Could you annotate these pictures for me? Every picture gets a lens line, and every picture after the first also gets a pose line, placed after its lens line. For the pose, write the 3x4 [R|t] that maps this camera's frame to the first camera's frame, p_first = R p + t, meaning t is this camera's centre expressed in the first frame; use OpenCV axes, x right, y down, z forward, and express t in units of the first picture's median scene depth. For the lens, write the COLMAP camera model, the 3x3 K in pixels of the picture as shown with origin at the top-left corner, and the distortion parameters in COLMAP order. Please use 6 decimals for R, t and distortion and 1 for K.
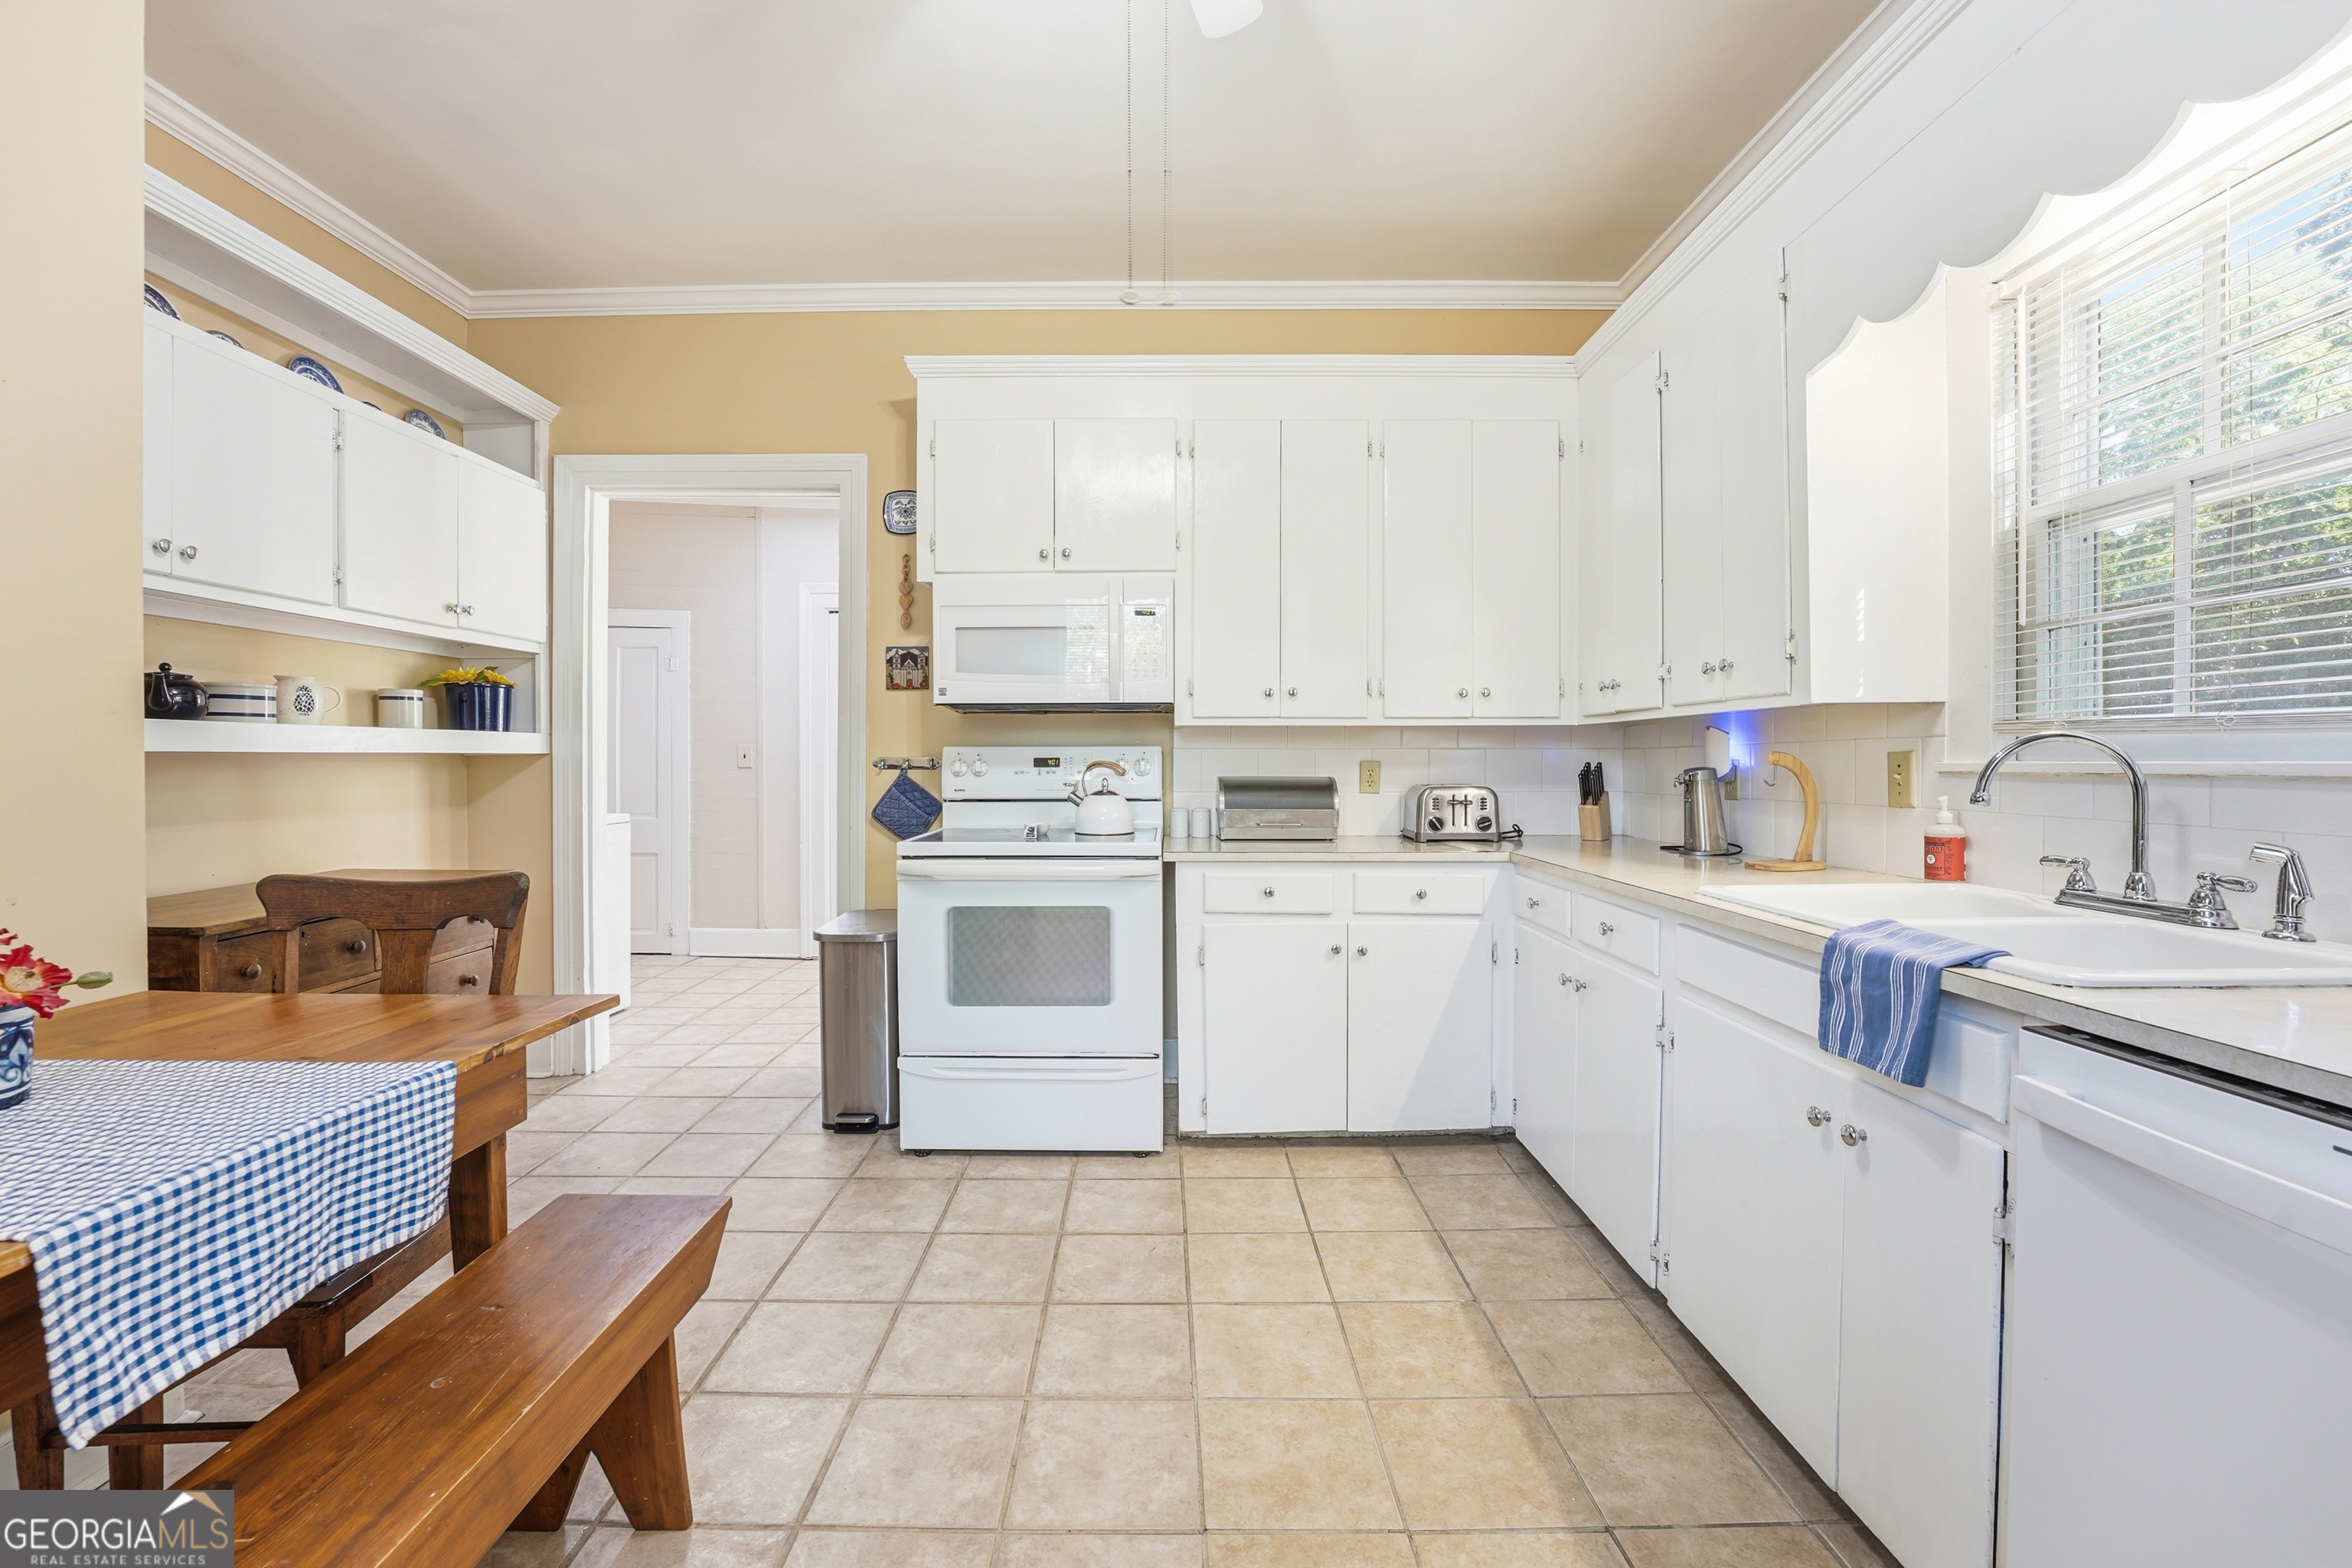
lens RADIAL K [[973.7, 0, 1173.5], [0, 973.7, 765.2], [0, 0, 1]] dist [-0.012907, 0.000475]
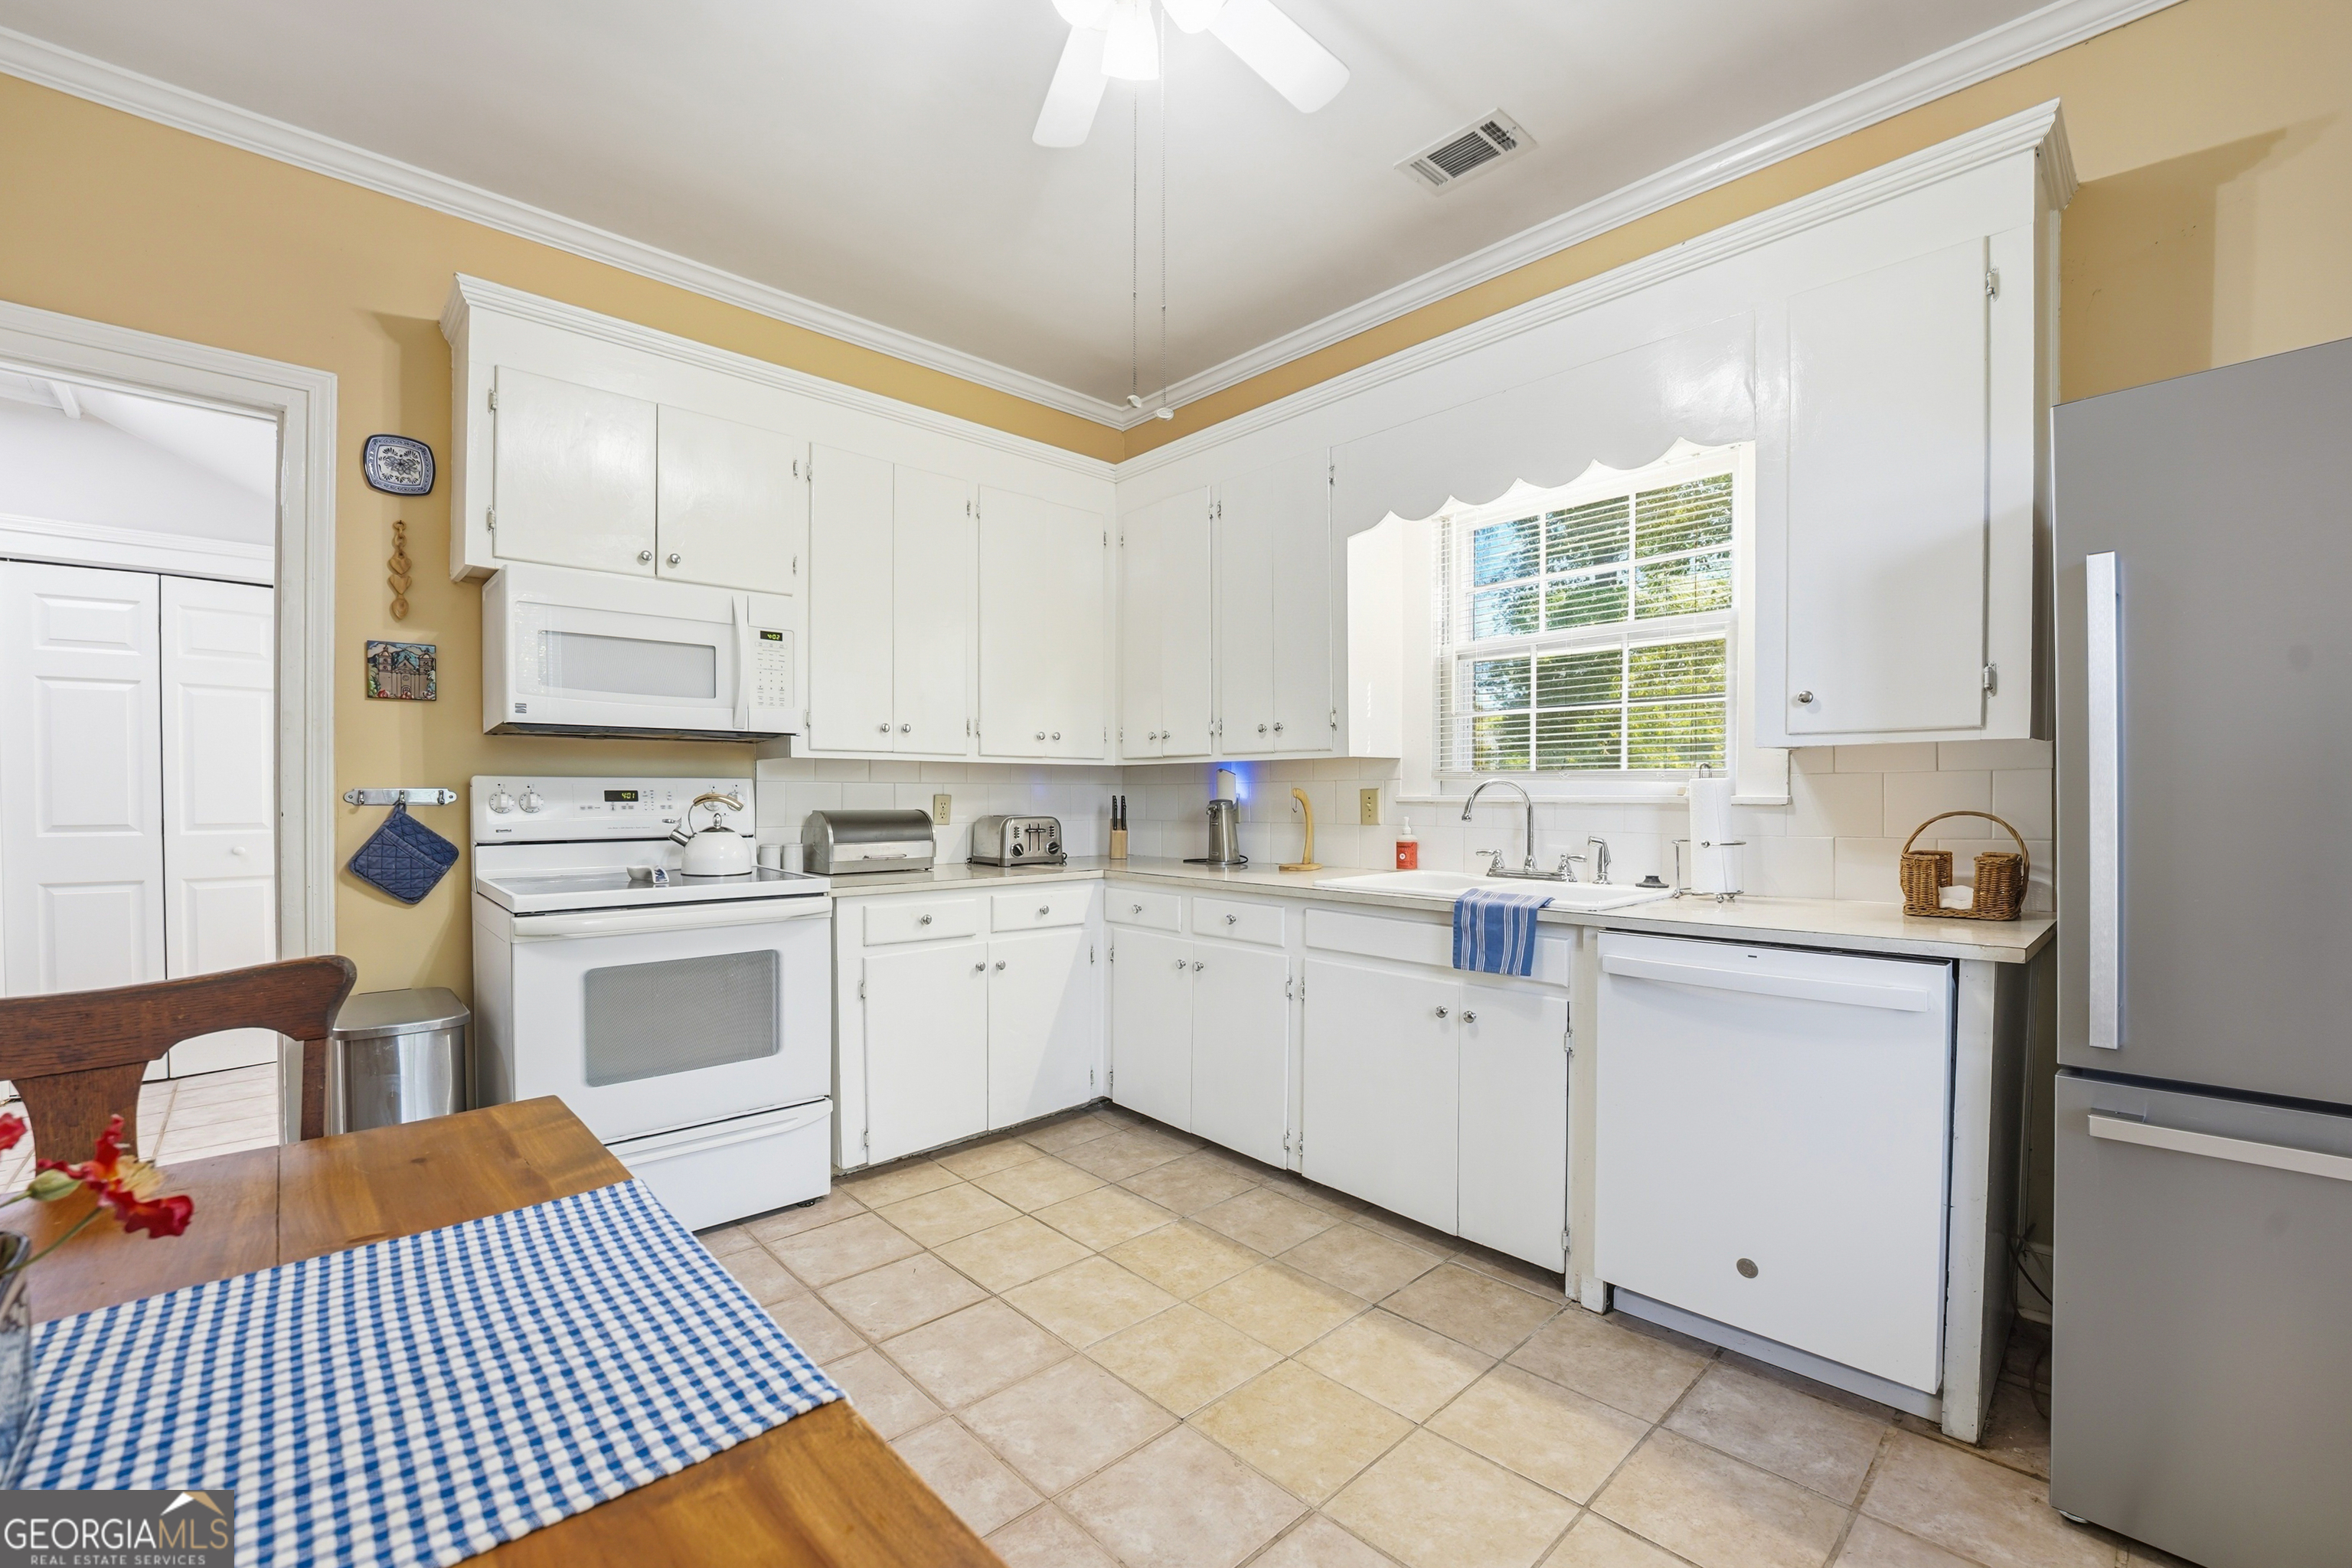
lens RADIAL K [[973.7, 0, 1163.8], [0, 973.7, 800.1], [0, 0, 1]] dist [-0.012907, 0.000475]
pose [[0.738111, -0.003171, 0.674672, -0.424292], [0.001831, 0.999995, 0.002697, -0.000865], [-0.674677, -0.000755, 0.738113, 0.054375]]
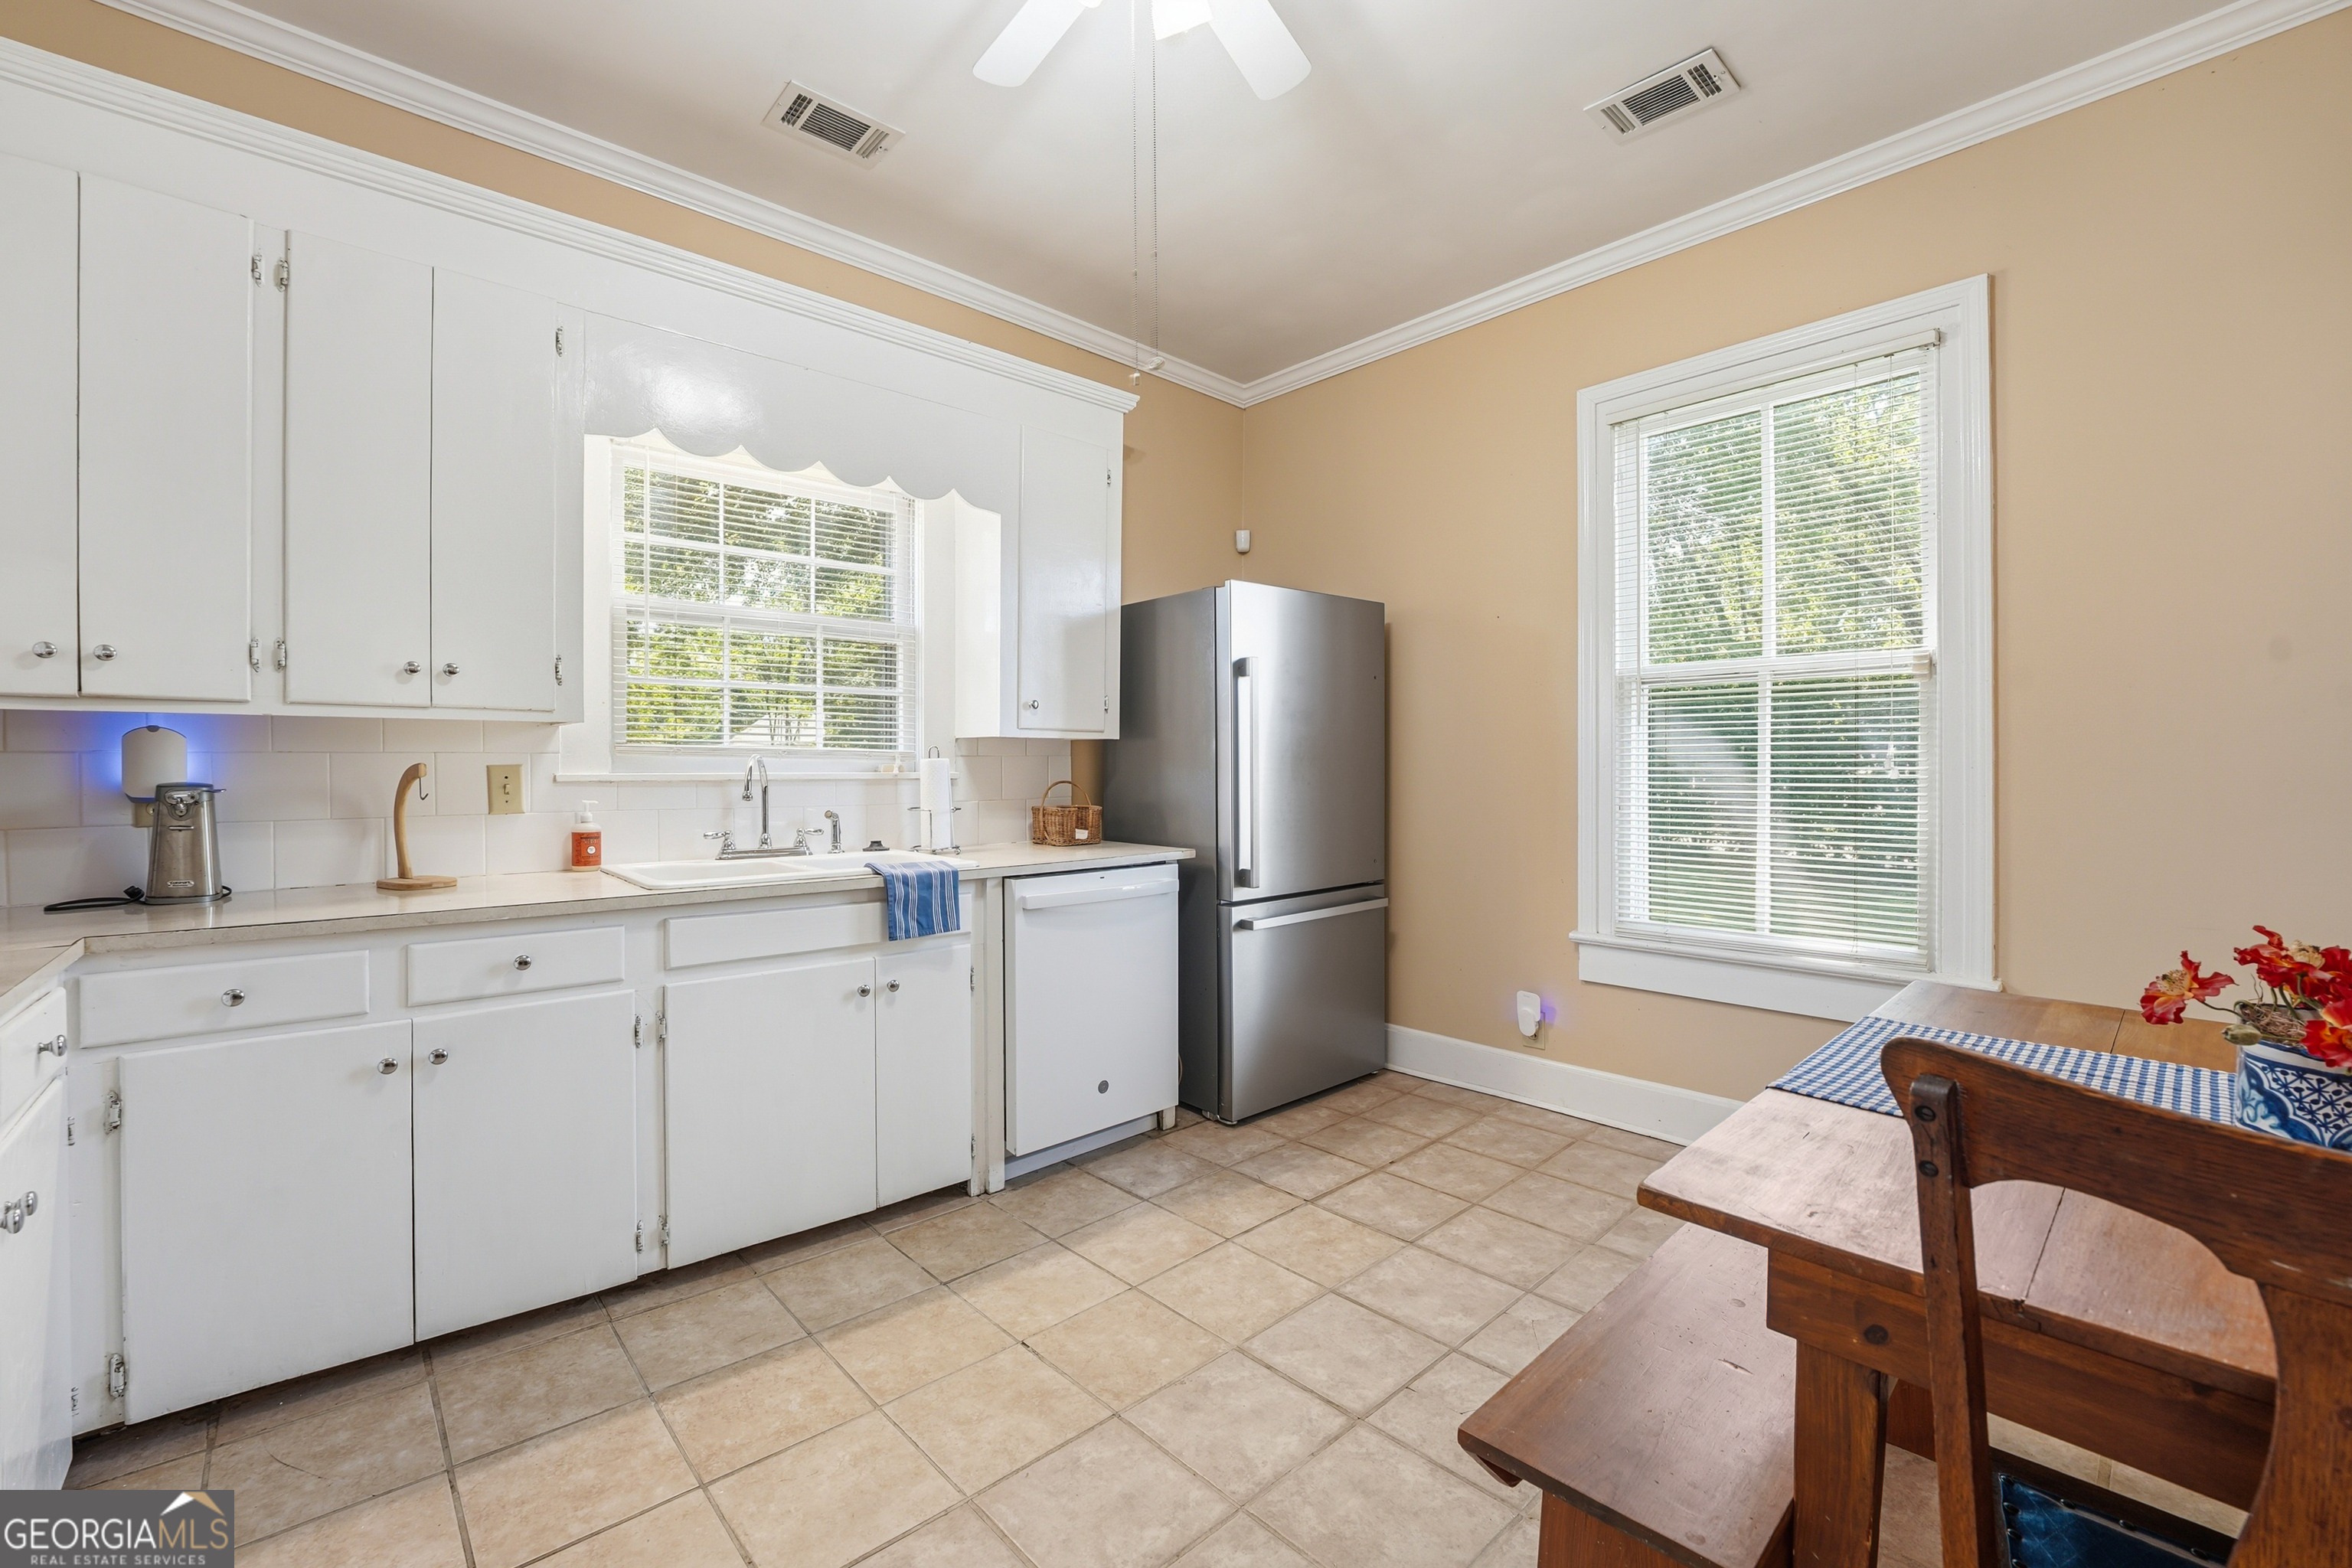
lens RADIAL K [[973.7, 0, 1140.7], [0, 973.7, 768.2], [0, 0, 1]] dist [-0.012907, 0.000475]
pose [[-0.647201, 0.006451, 0.762292, -0.470697], [0.007701, 0.999968, -0.001924, -0.001857], [-0.762281, 0.004625, -0.647230, 0.908282]]
